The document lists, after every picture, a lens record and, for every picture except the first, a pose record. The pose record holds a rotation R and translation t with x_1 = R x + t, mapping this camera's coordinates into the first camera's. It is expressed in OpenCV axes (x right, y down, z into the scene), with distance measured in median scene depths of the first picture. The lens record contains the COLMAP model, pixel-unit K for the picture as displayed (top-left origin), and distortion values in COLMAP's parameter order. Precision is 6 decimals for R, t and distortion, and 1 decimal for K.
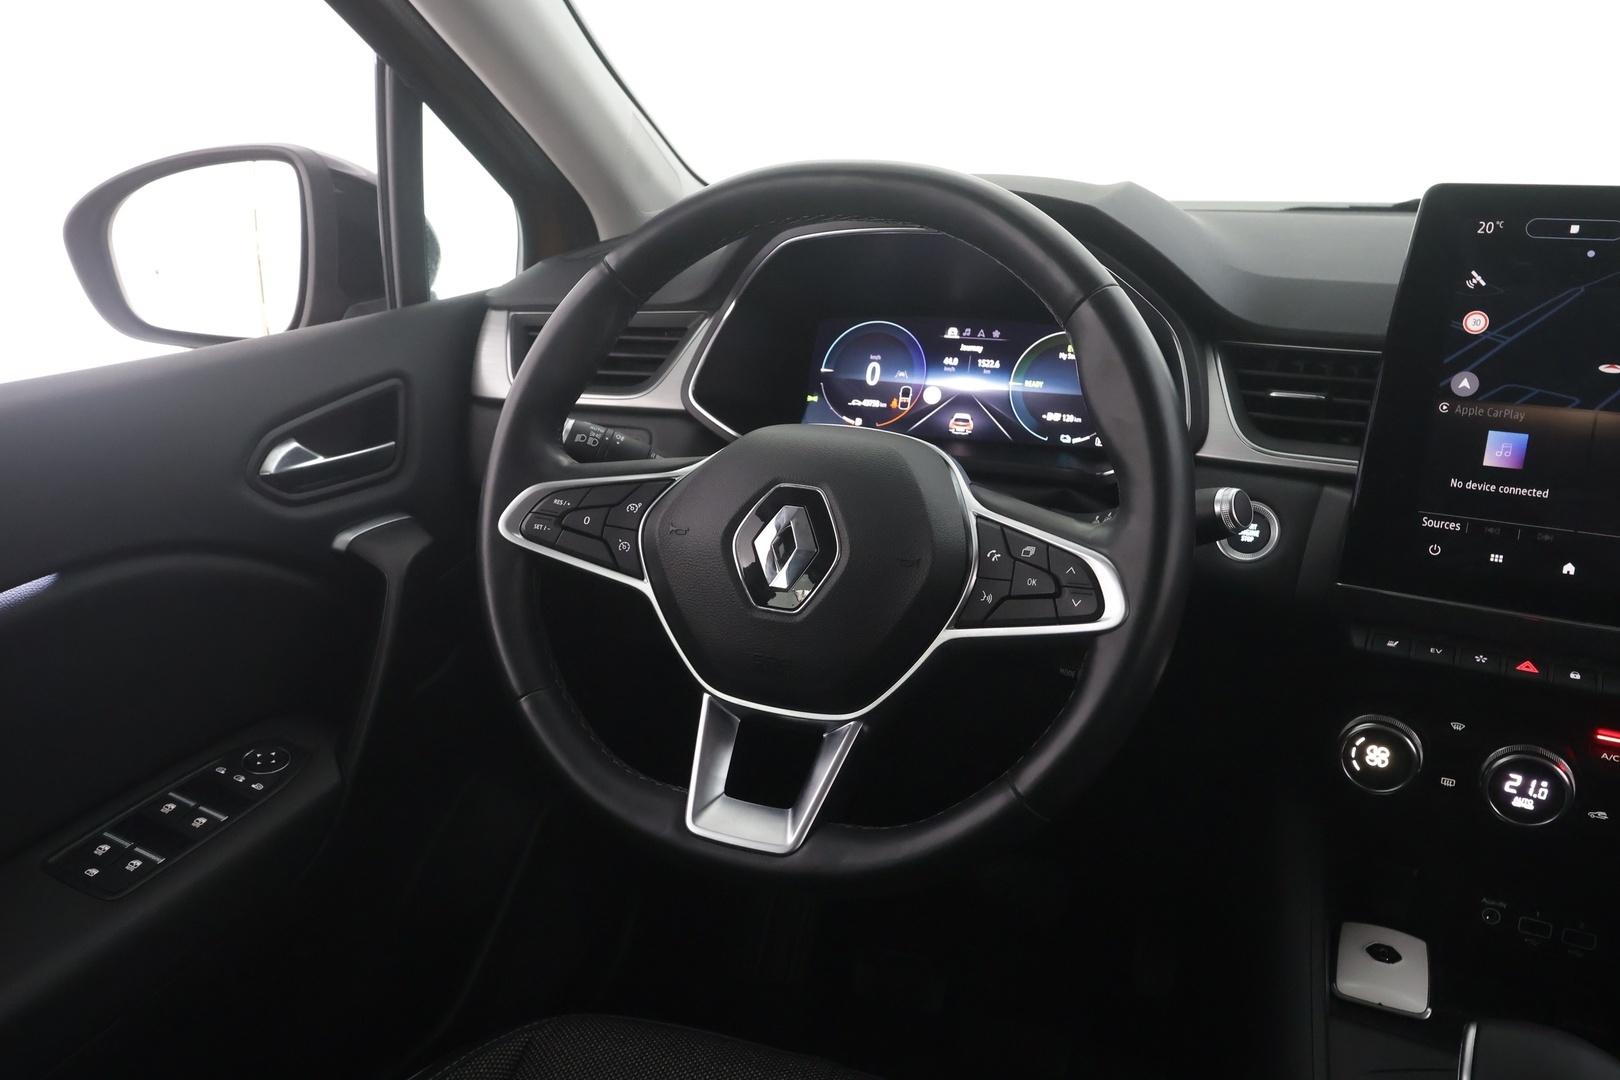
lens RADIAL K [[1268.6, 0, 811.1], [0, 1268.6, 543.9], [0, 0, 1]] dist [0.002910, 0.008949]
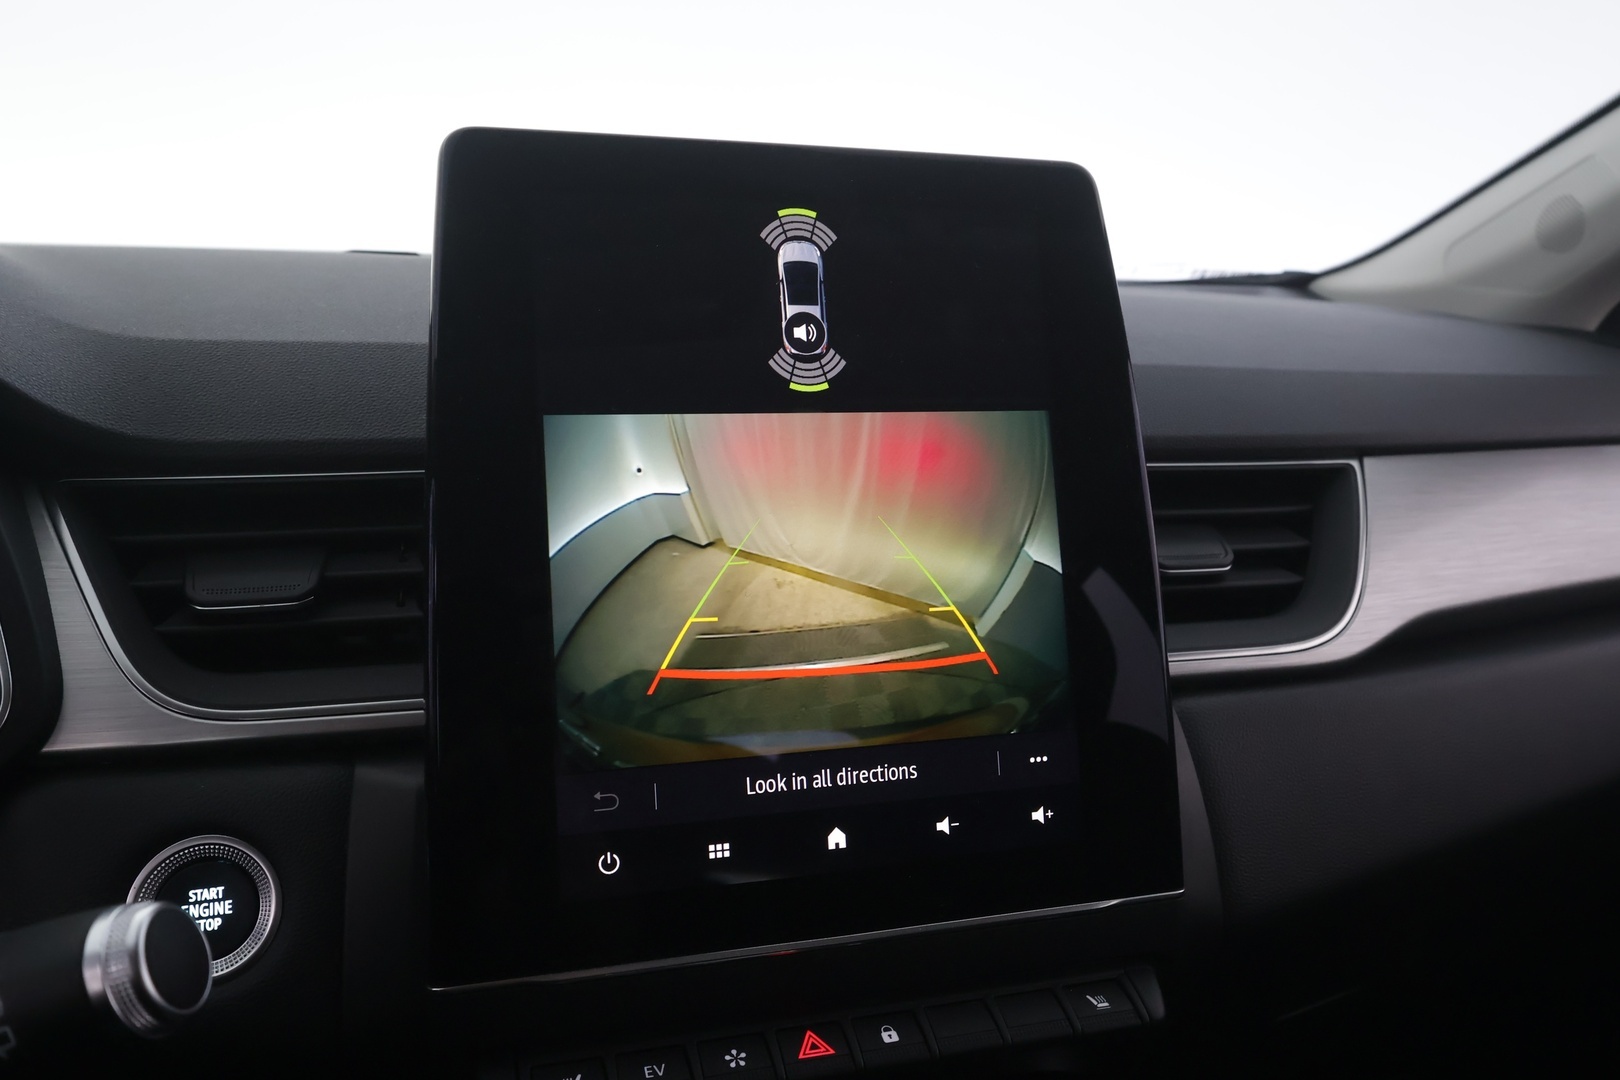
lens RADIAL K [[1268.6, 0, 813.1], [0, 1268.6, 544.2], [0, 0, 1]] dist [0.002910, 0.008949]
pose [[0.694930, -0.140629, 0.705192, 0.194598], [0.196585, 0.980485, 0.001804, -0.088811], [-0.691685, 0.137376, 0.709014, 0.517255]]
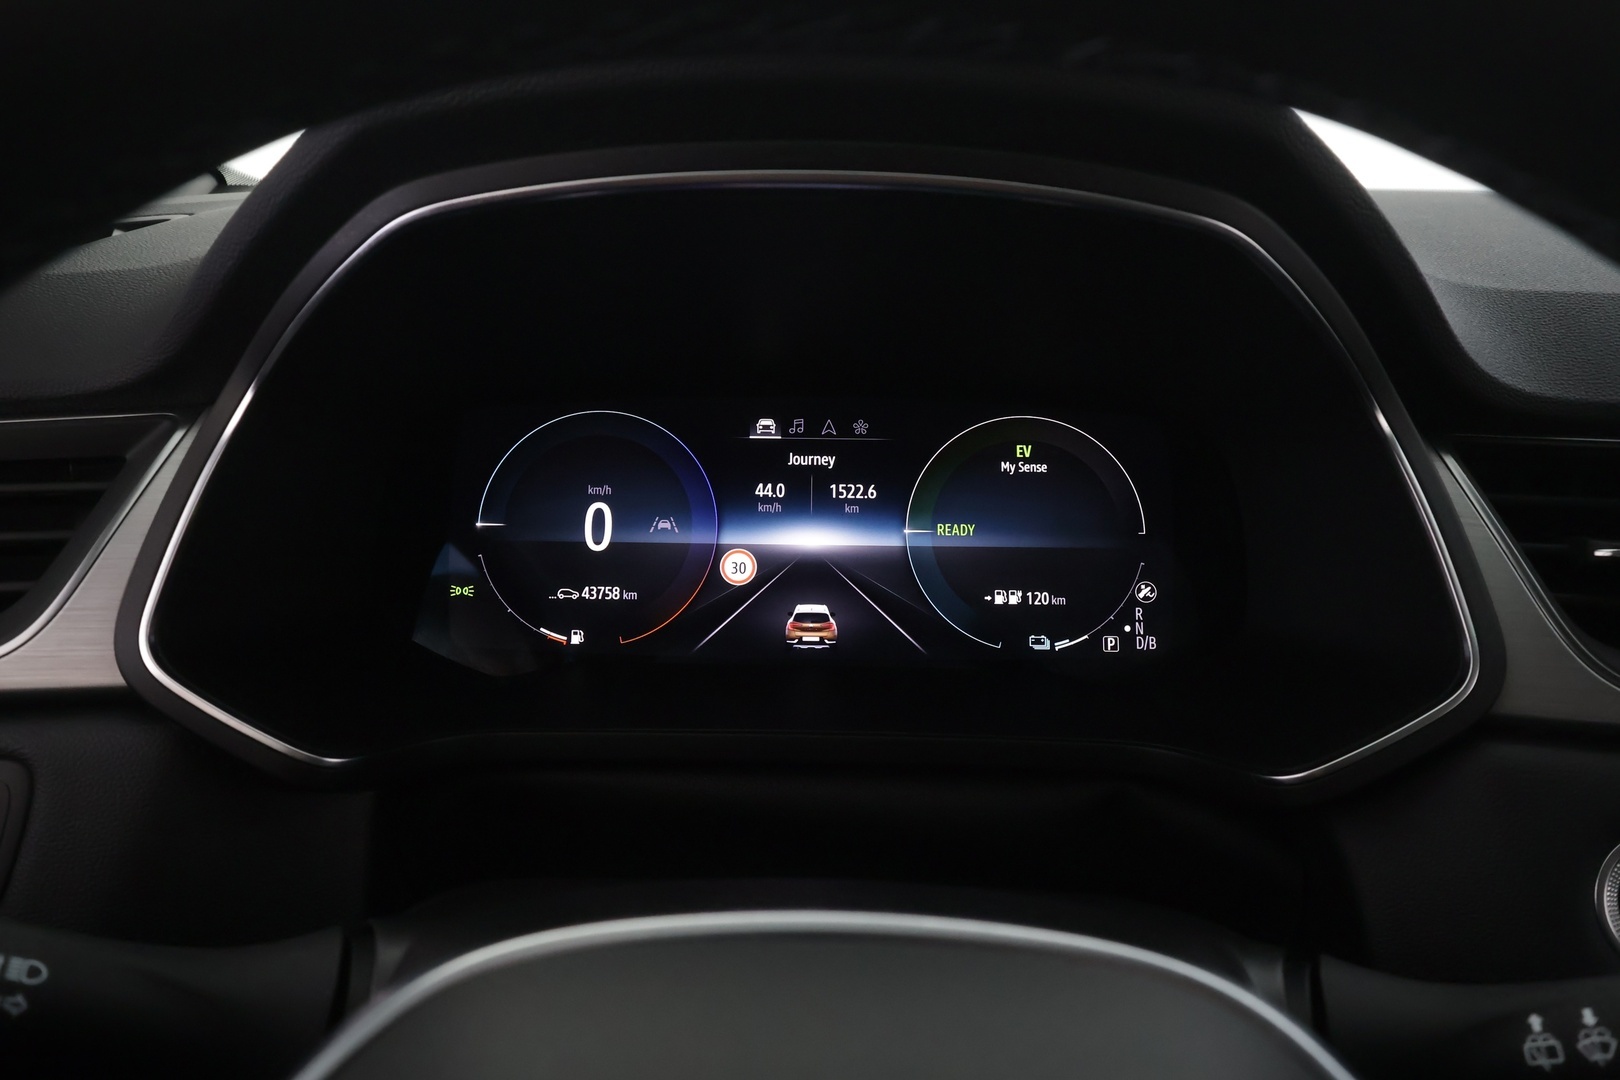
lens RADIAL K [[1268.6, 0, 810.7], [0, 1268.6, 533.7], [0, 0, 1]] dist [0.002910, 0.008949]
pose [[0.937206, -0.086164, 0.337965, -0.041660], [0.098168, 0.994997, -0.018554, -0.144497], [-0.334675, 0.050566, 0.940976, 0.684348]]
